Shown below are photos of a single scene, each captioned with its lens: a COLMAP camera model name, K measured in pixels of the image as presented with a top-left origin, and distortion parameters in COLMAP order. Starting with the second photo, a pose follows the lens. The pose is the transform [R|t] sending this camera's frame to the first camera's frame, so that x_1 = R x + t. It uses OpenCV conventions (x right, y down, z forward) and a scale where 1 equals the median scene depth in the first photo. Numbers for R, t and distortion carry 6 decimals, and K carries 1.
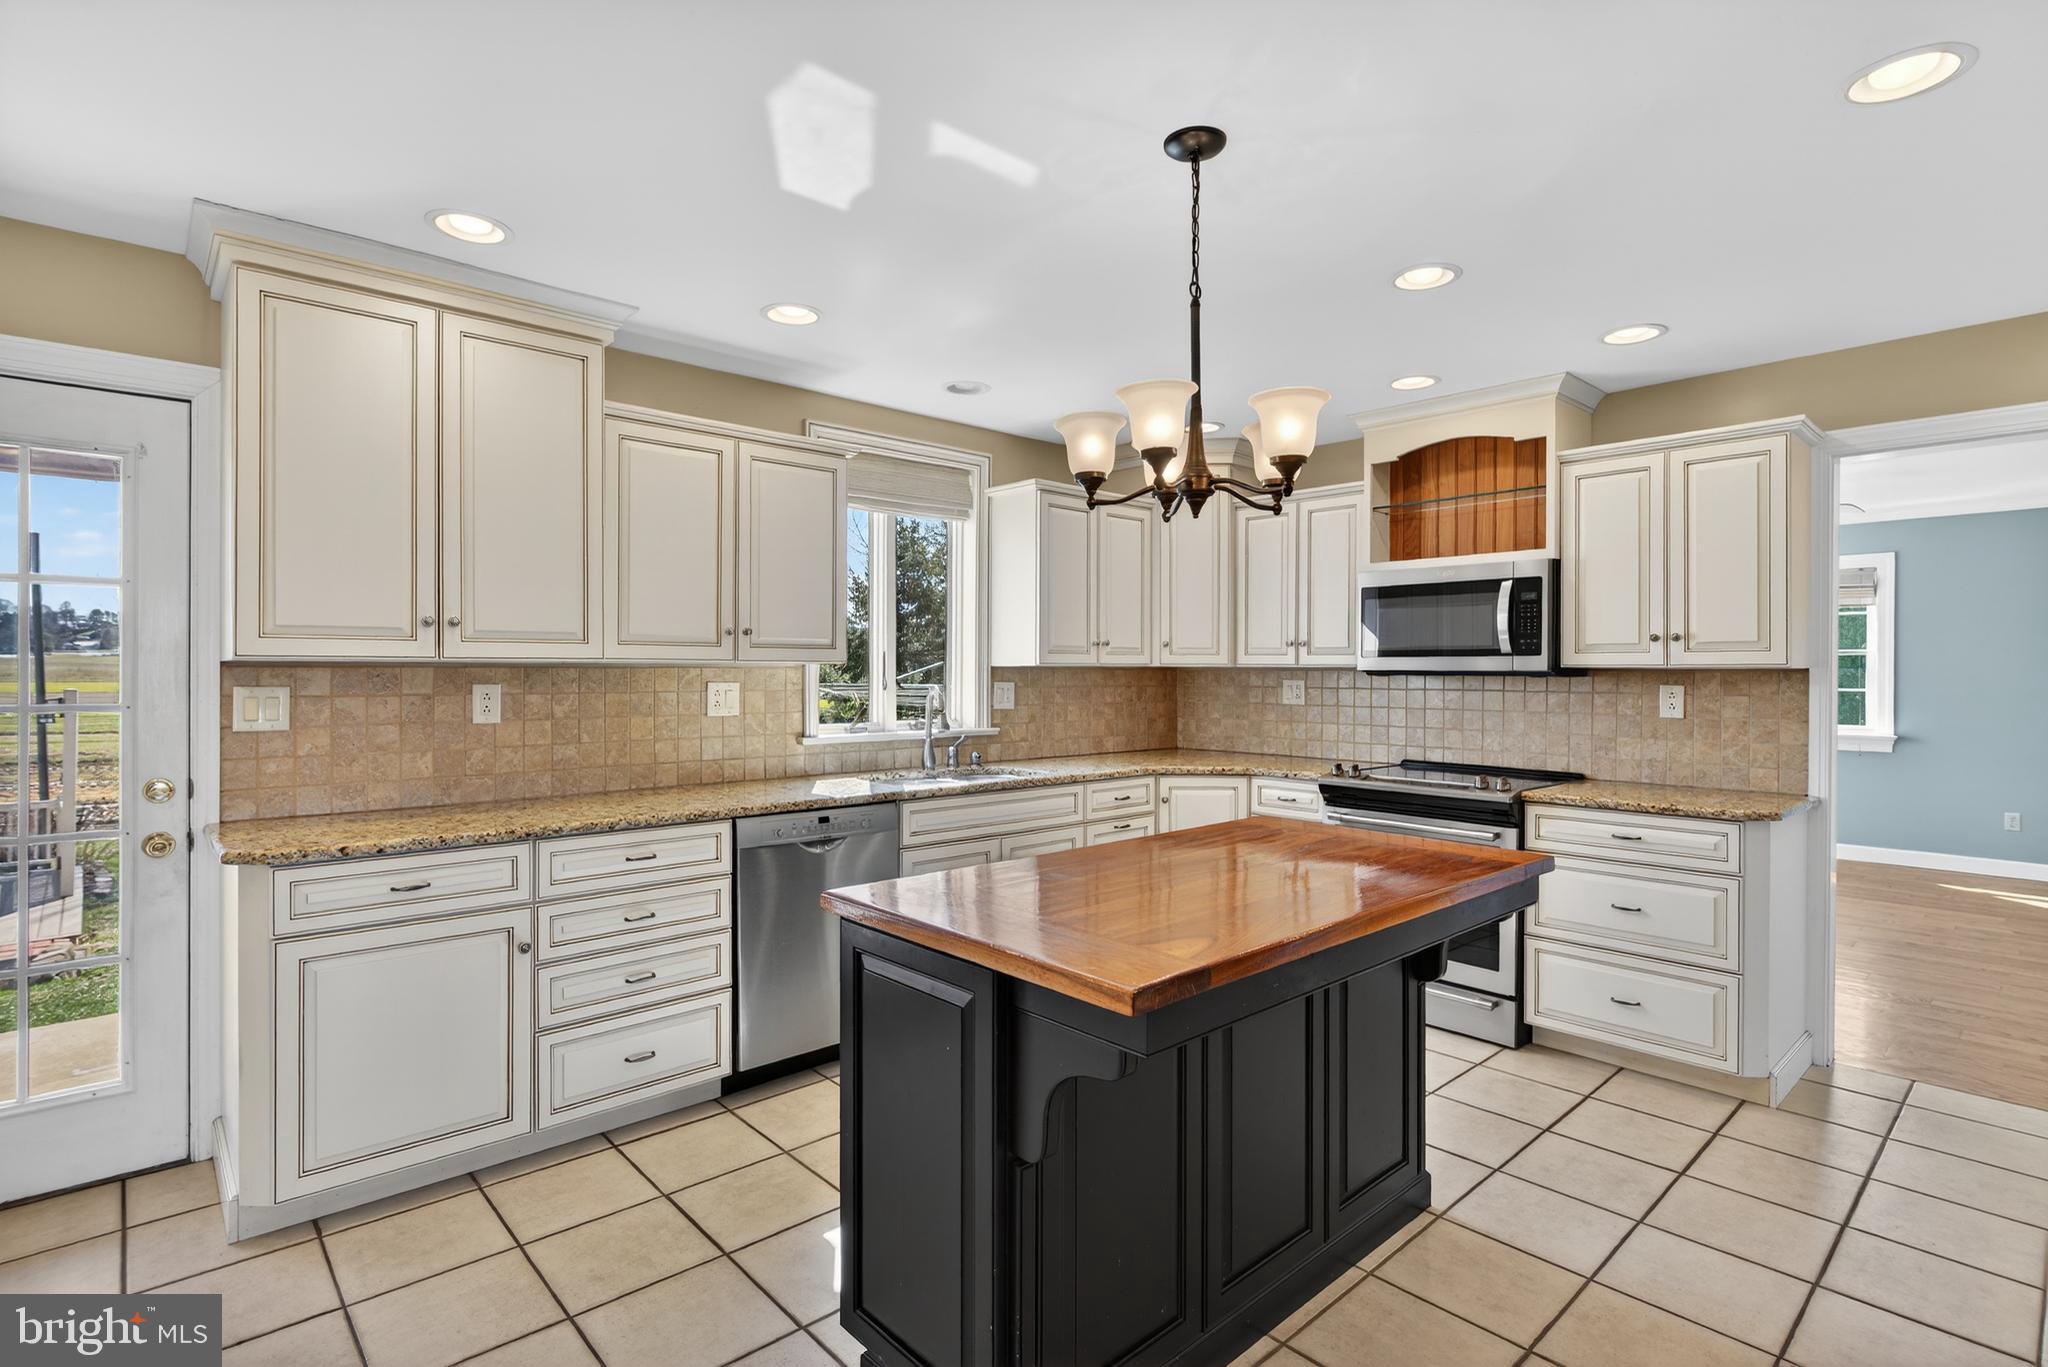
lens RADIAL K [[1030.7, 0, 1020.7], [0, 1030.7, 669.0], [0, 0, 1]] dist [-0.001853, -0.000581]
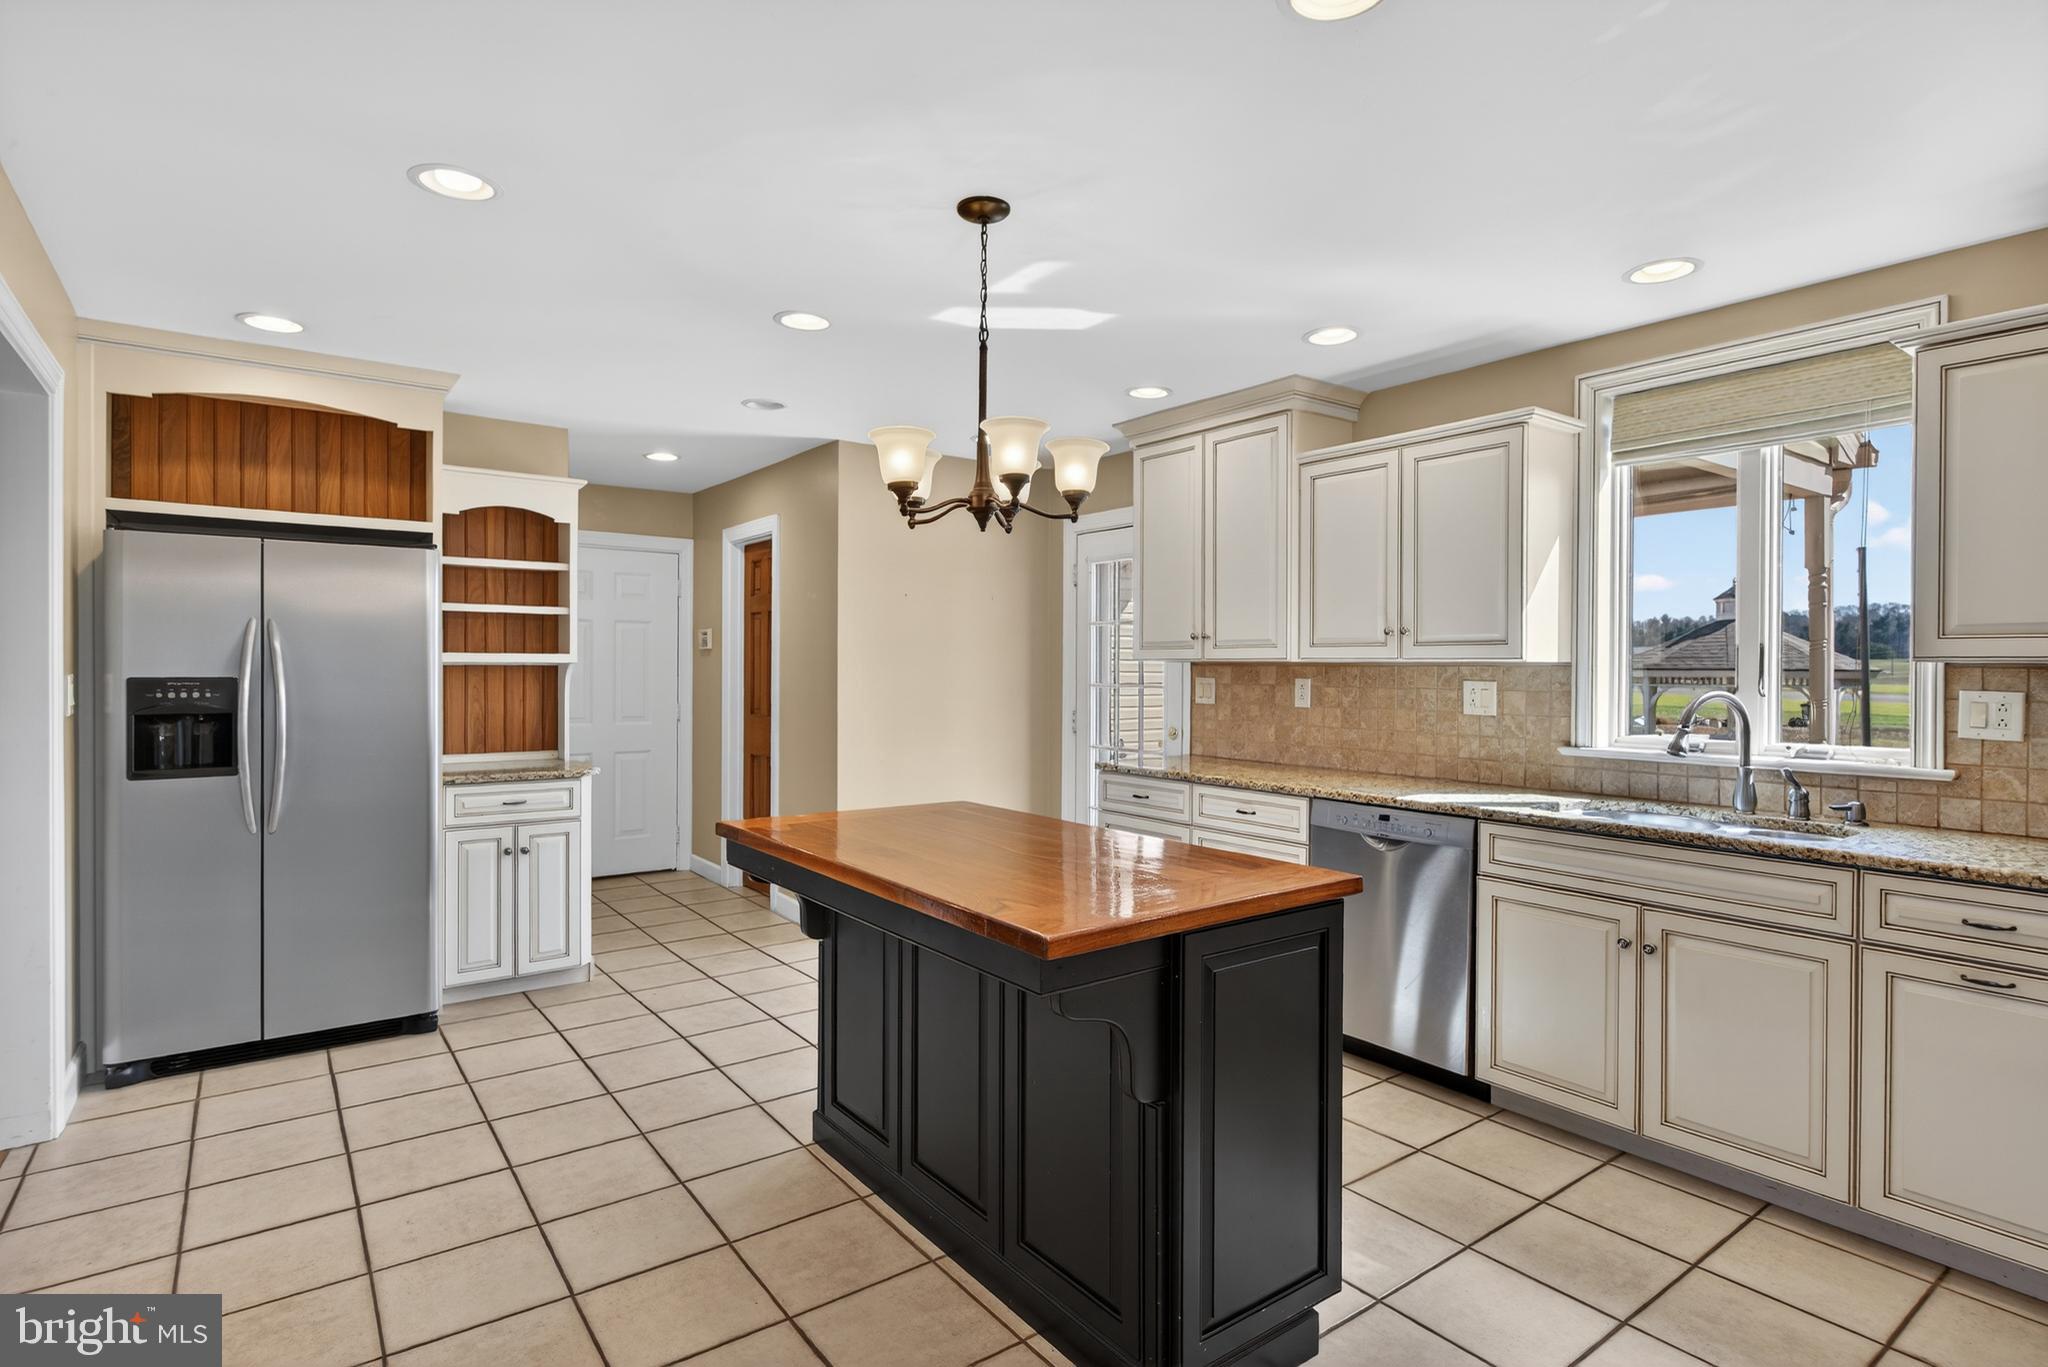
lens RADIAL K [[1030.7, 0, 1020.7], [0, 1030.7, 669.0], [0, 0, 1]] dist [-0.001853, -0.000581]
pose [[-0.087902, 0.003346, -0.996124, 0.847407], [-0.001793, 0.999992, 0.003517, -0.001781], [0.996128, 0.002096, -0.087895, 0.739396]]
